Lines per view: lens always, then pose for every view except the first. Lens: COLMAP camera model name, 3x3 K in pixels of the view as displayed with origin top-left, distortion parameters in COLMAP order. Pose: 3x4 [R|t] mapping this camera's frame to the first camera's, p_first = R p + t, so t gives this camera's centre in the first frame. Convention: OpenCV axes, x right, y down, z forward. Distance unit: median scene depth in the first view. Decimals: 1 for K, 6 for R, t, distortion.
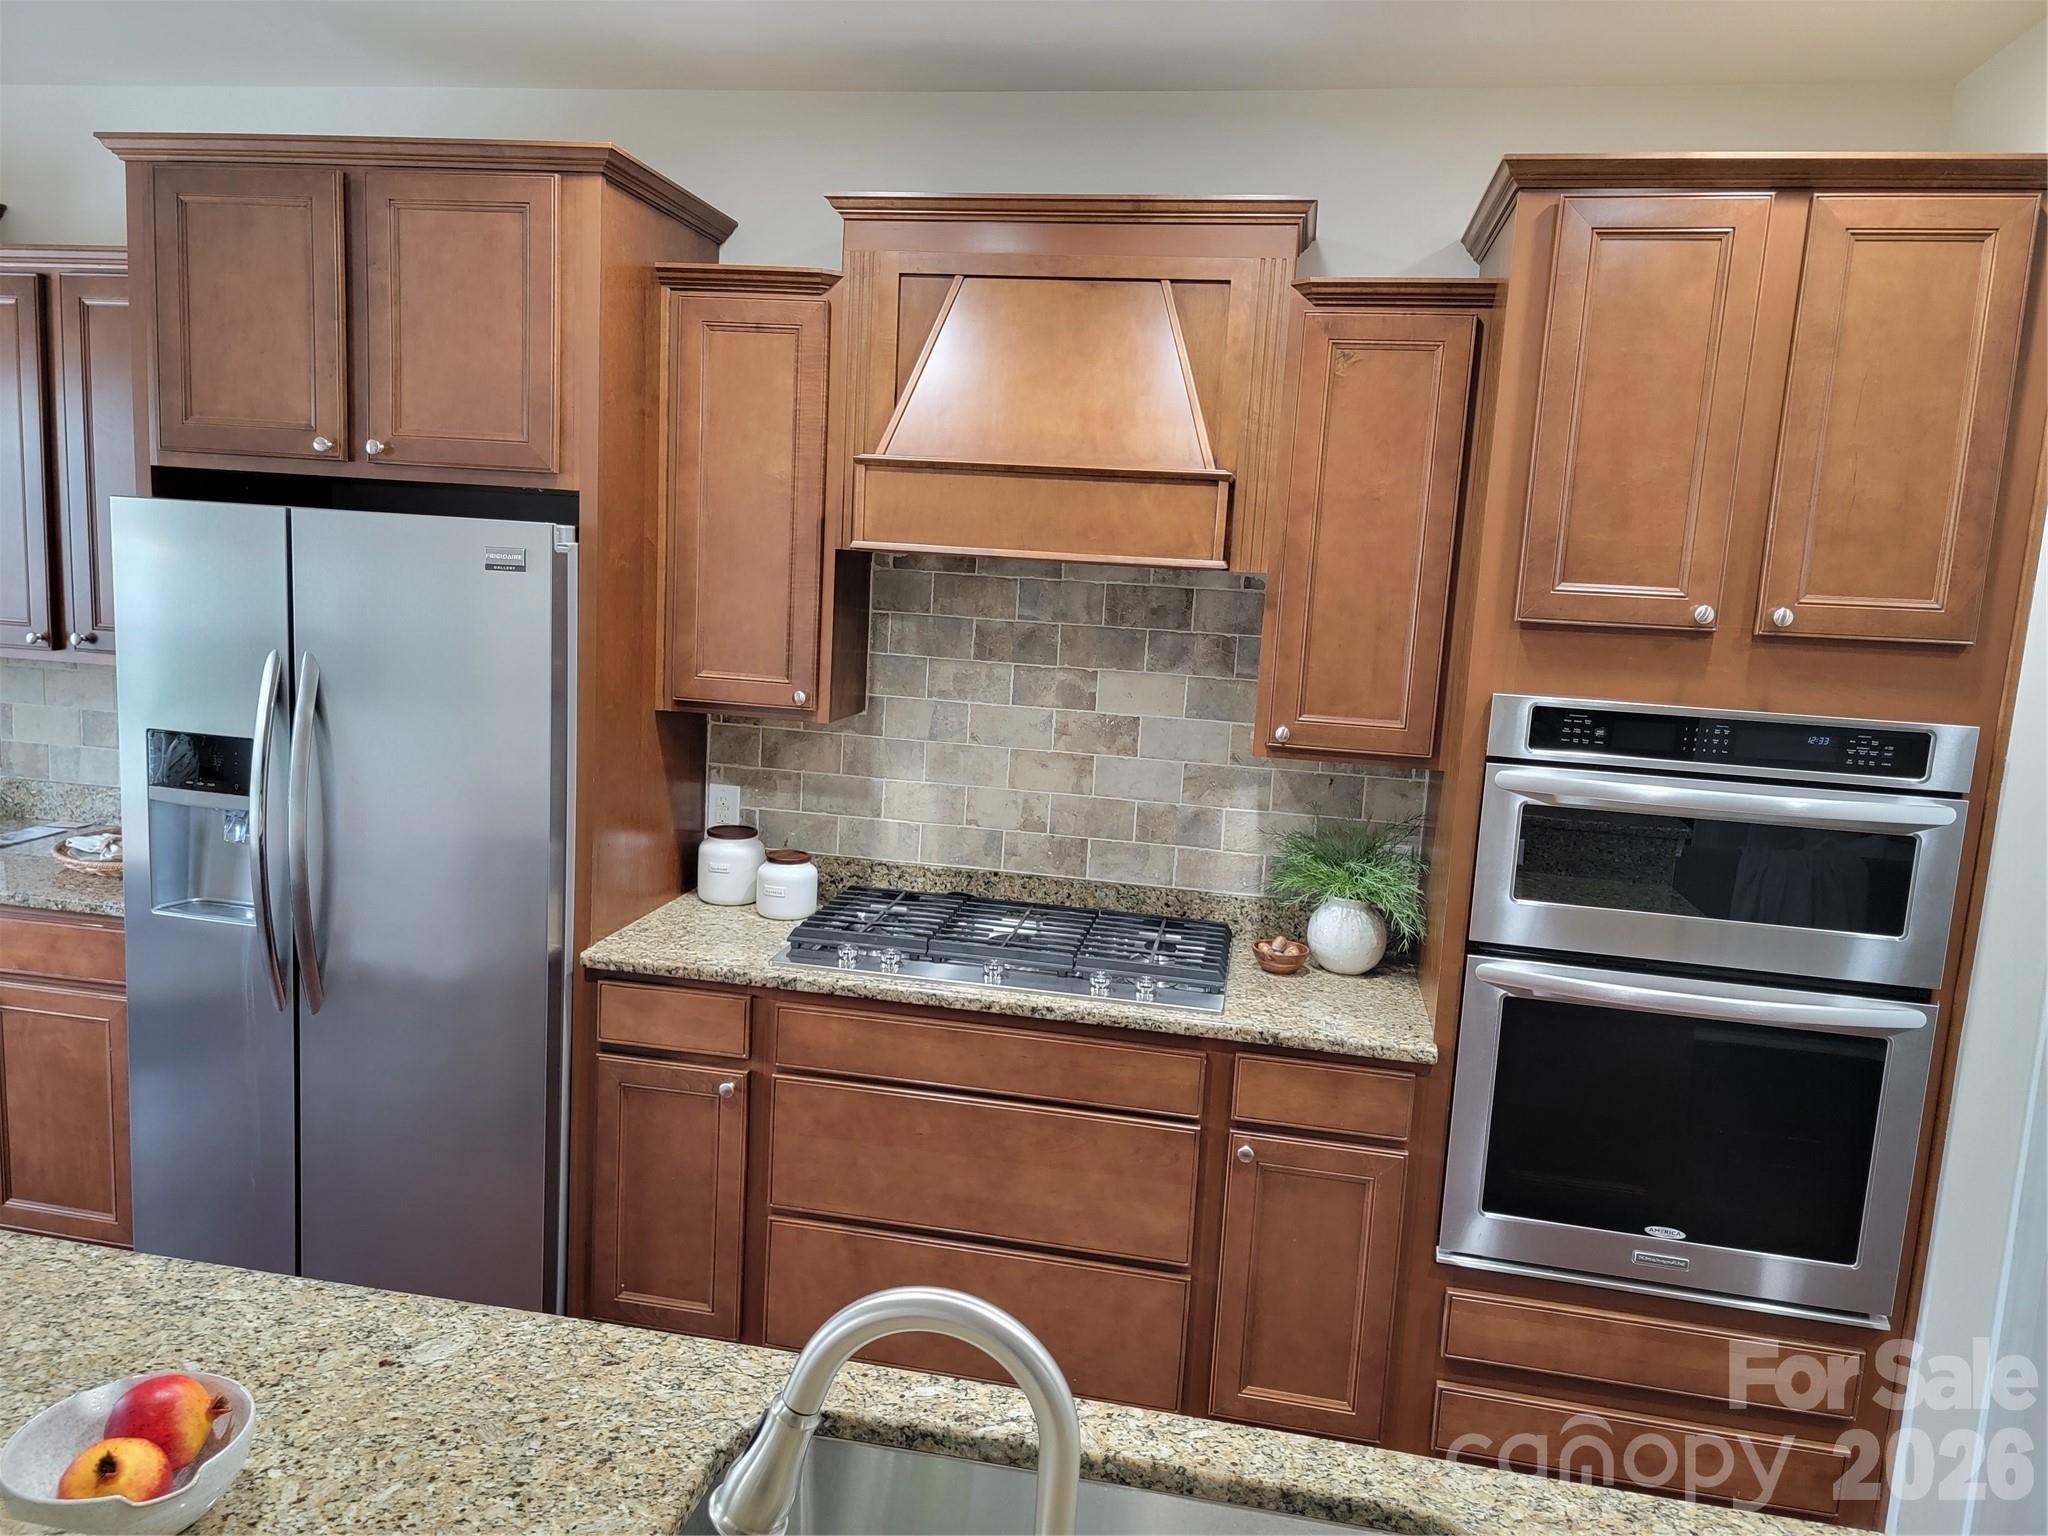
lens RADIAL K [[1415.7, 0, 1015.8], [0, 1415.7, 756.9], [0, 0, 1]] dist [0.073797, -0.056100]
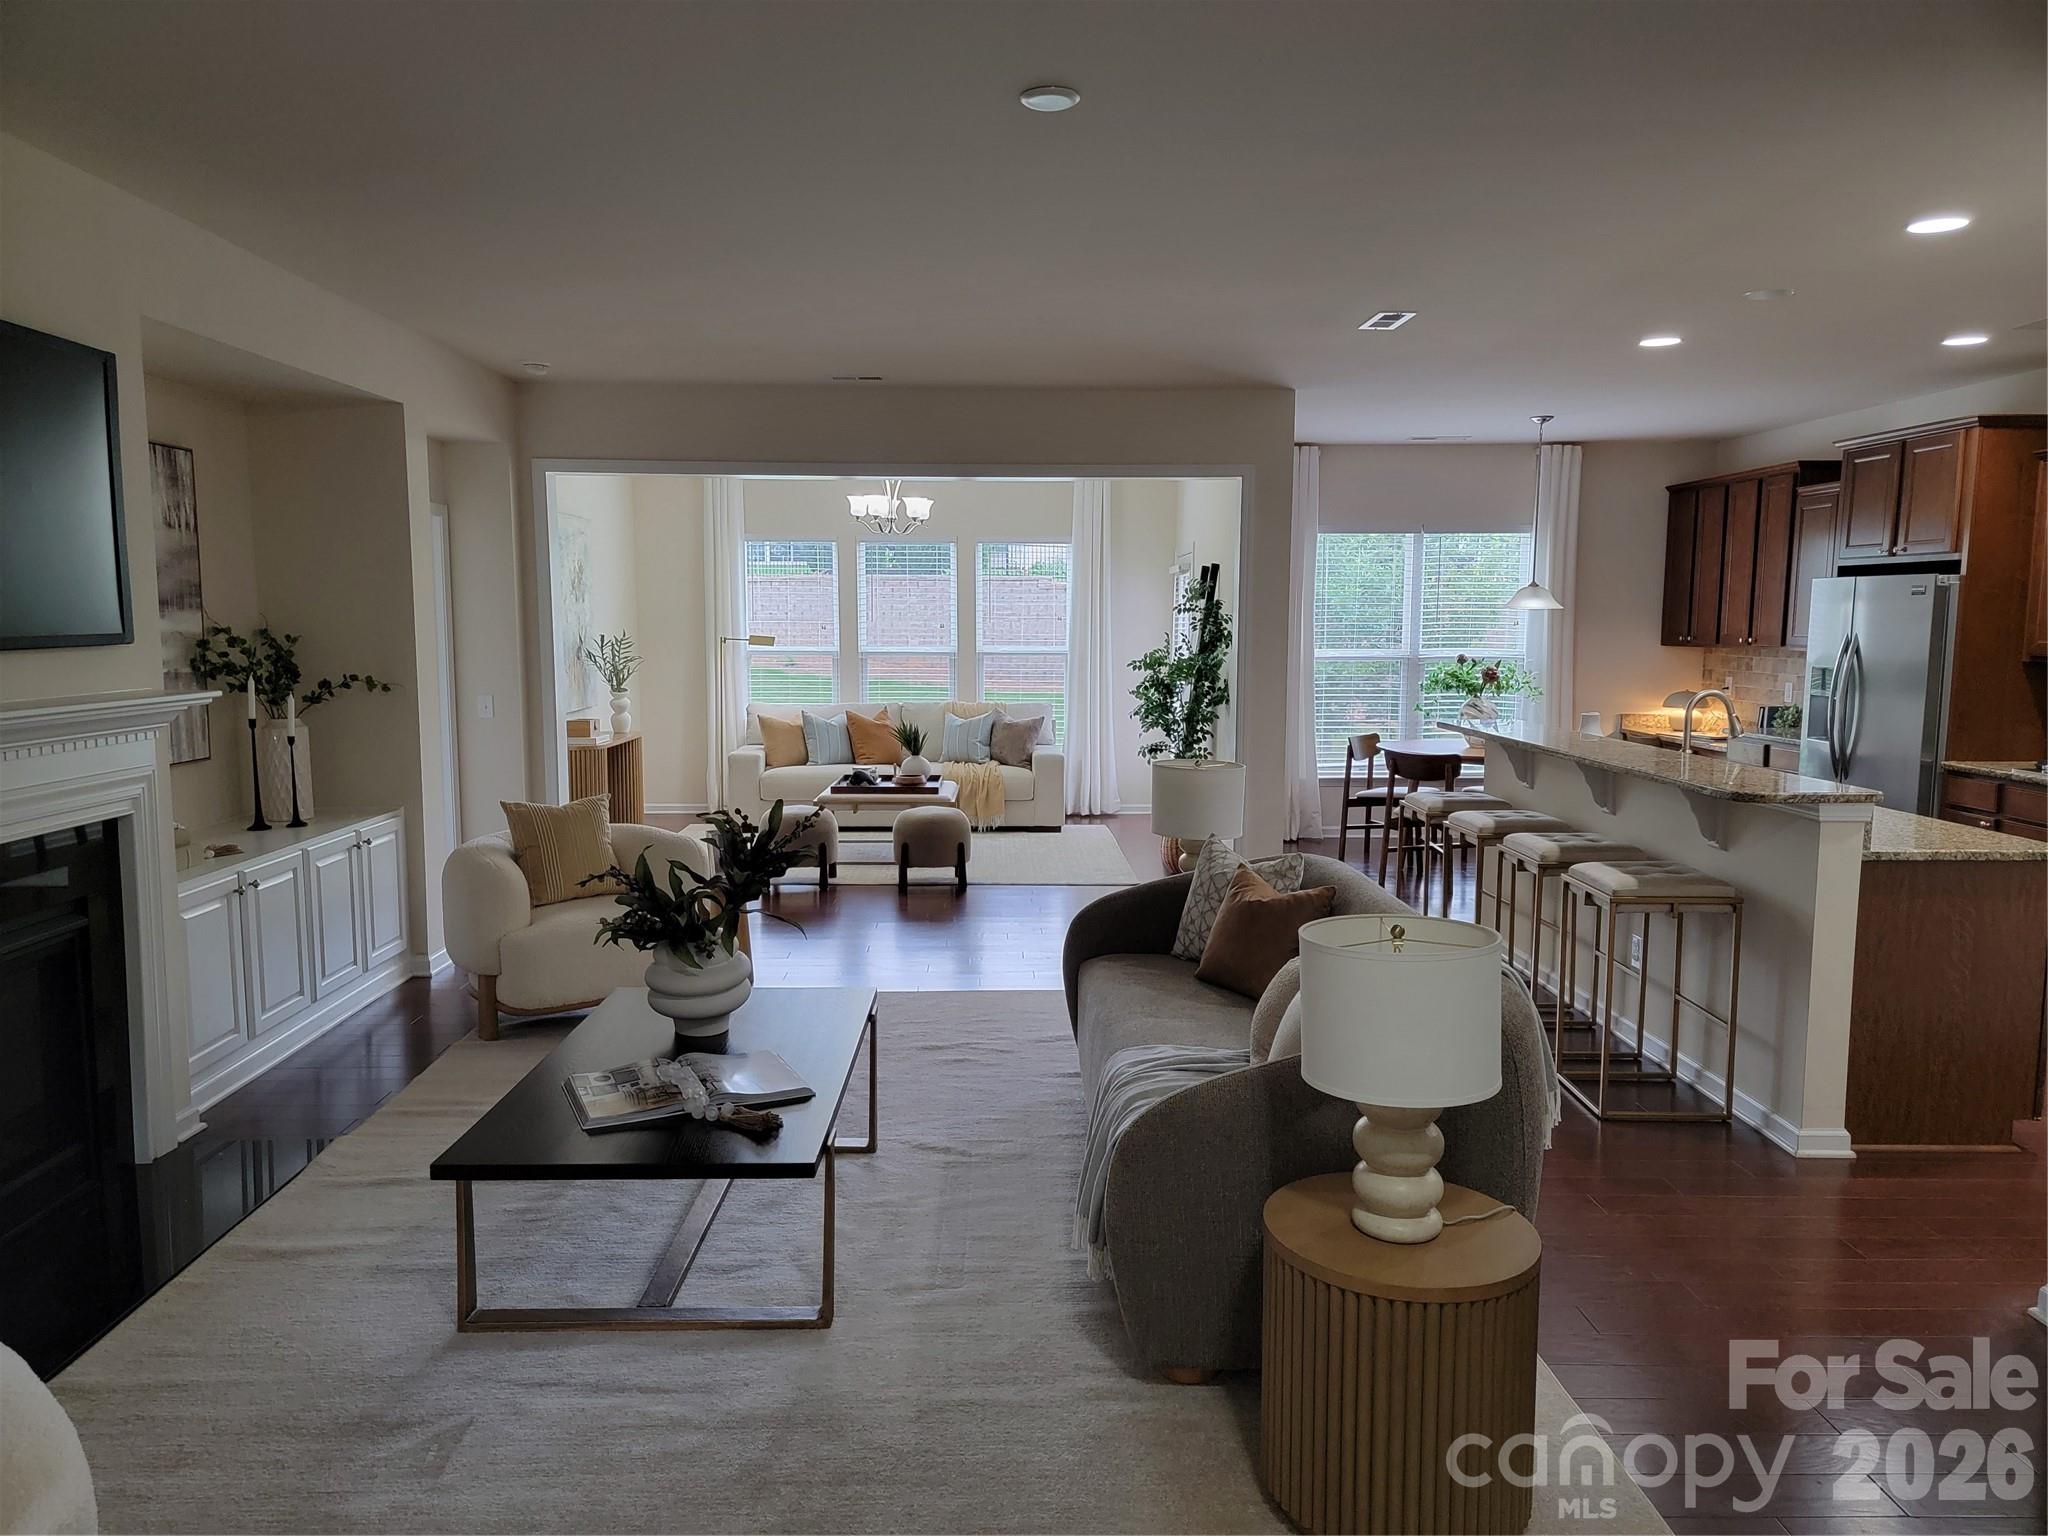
lens RADIAL K [[1415.7, 0, 1015.8], [0, 1415.7, 756.9], [0, 0, 1]] dist [0.073797, -0.056100]
pose [[0.206835, 0.044961, -0.977342, 1.660239], [-0.138522, 0.990226, 0.016239, 0.301573], [0.968520, 0.132025, 0.211042, -0.924194]]
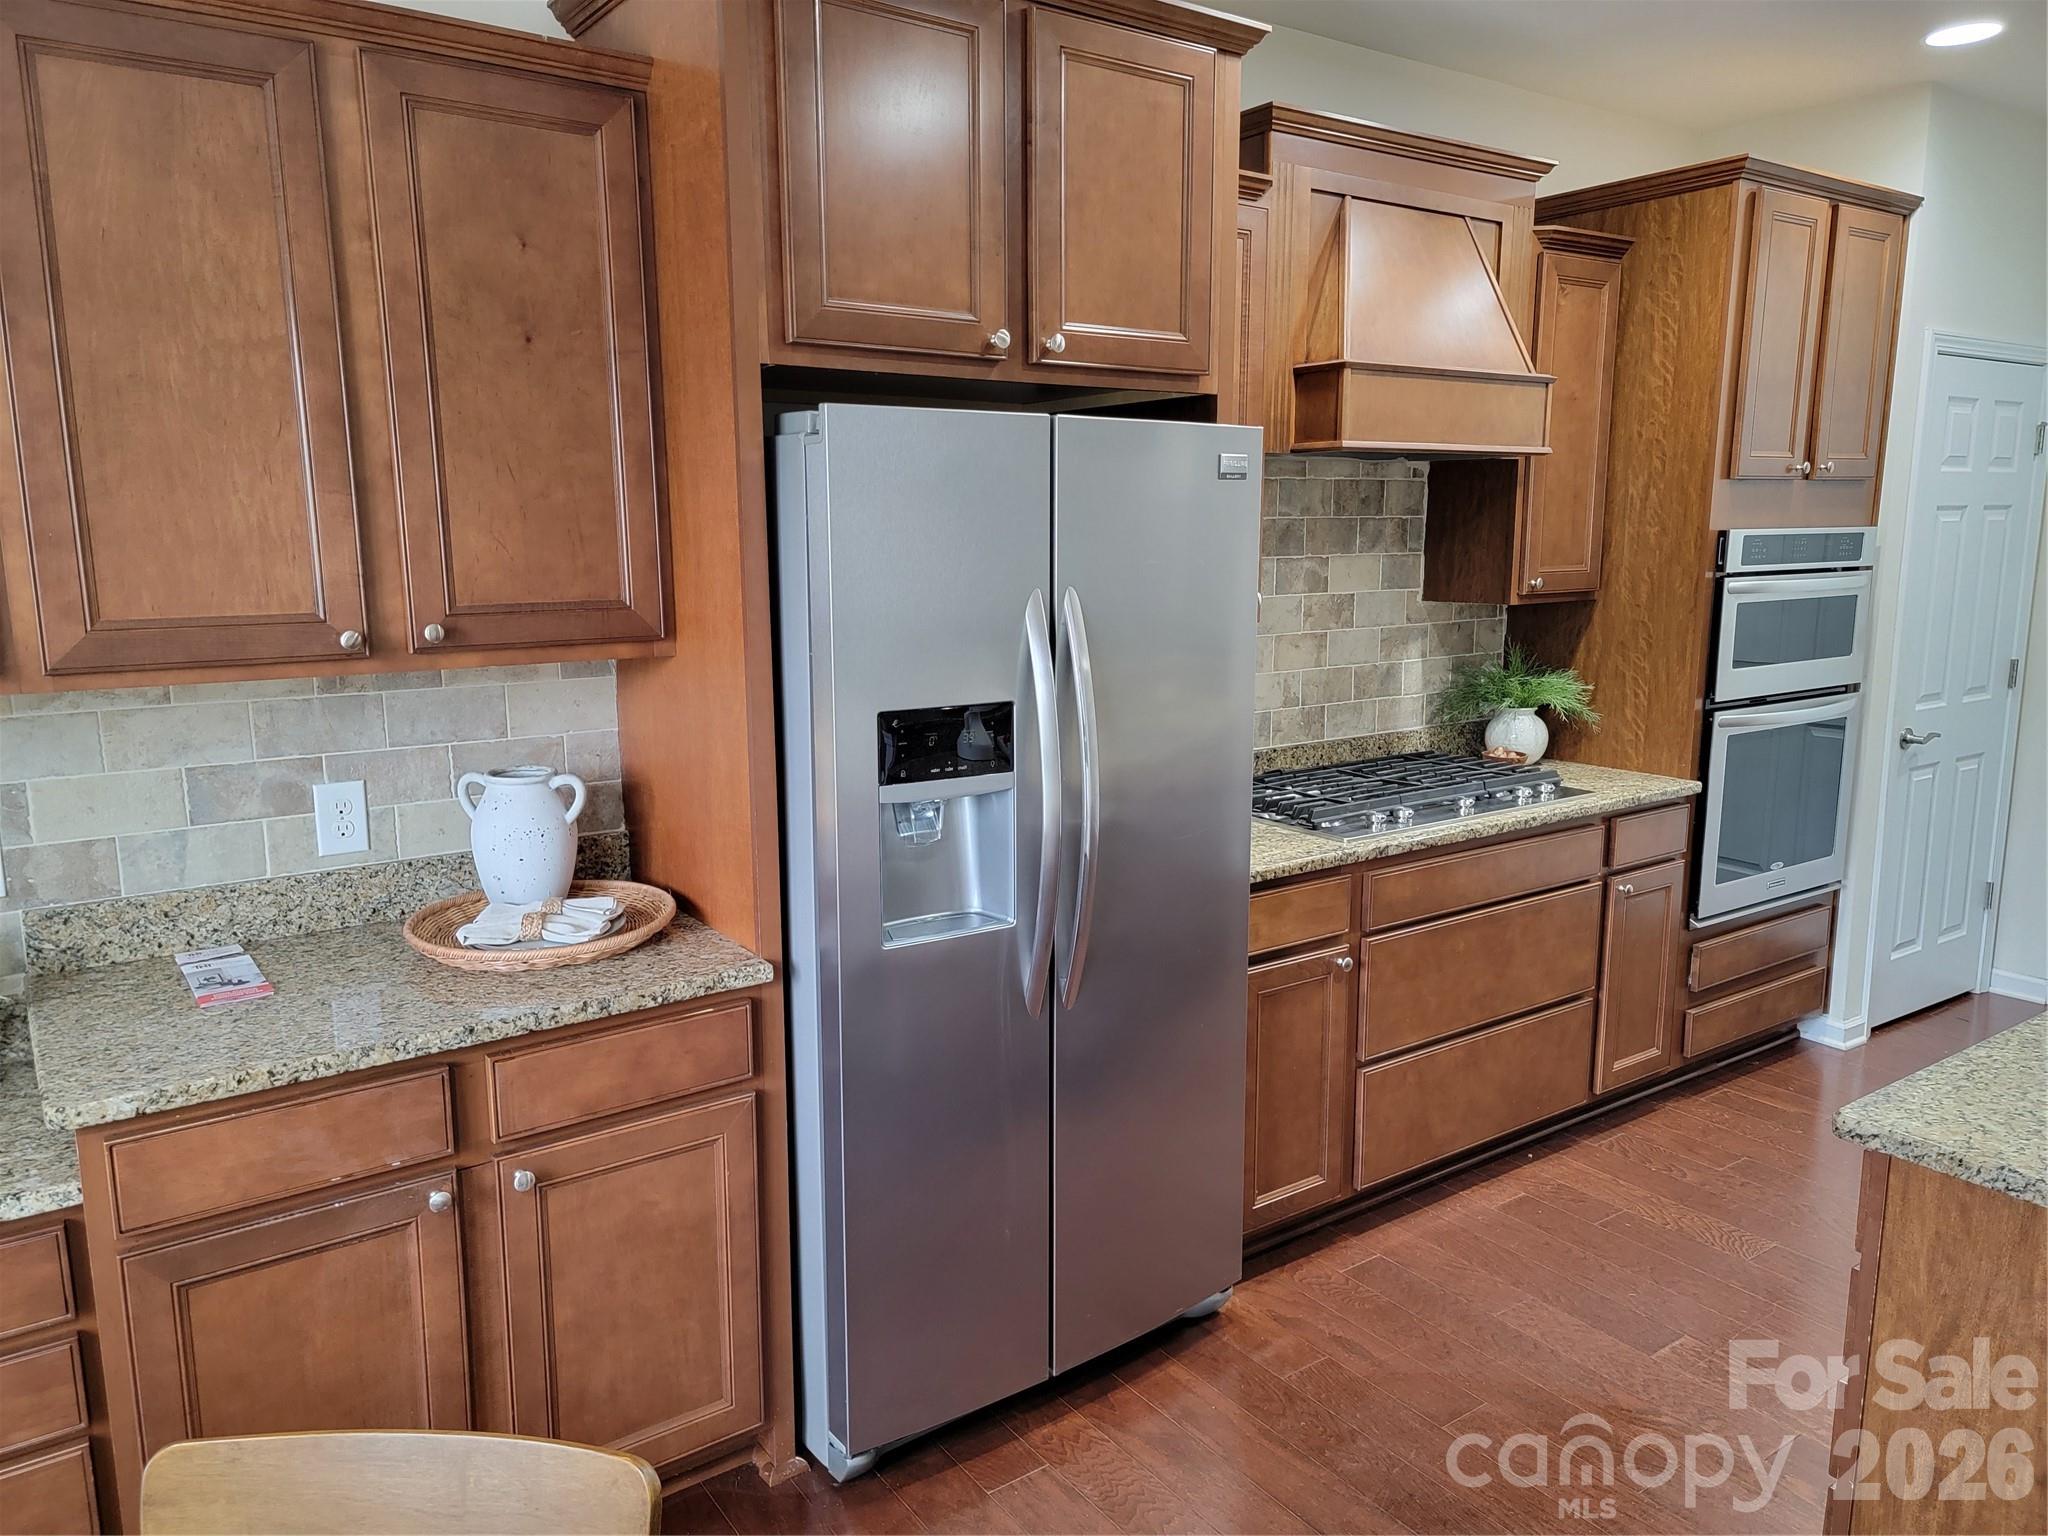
lens RADIAL K [[1418.2, 0, 1006.2], [0, 1418.2, 769.9], [0, 0, 1]] dist [0.072005, -0.058987]
pose [[0.695422, -0.180001, 0.695692, -1.098412], [0.147809, 0.983249, 0.106651, -0.060540], [-0.703236, 0.028662, 0.710379, 0.421194]]
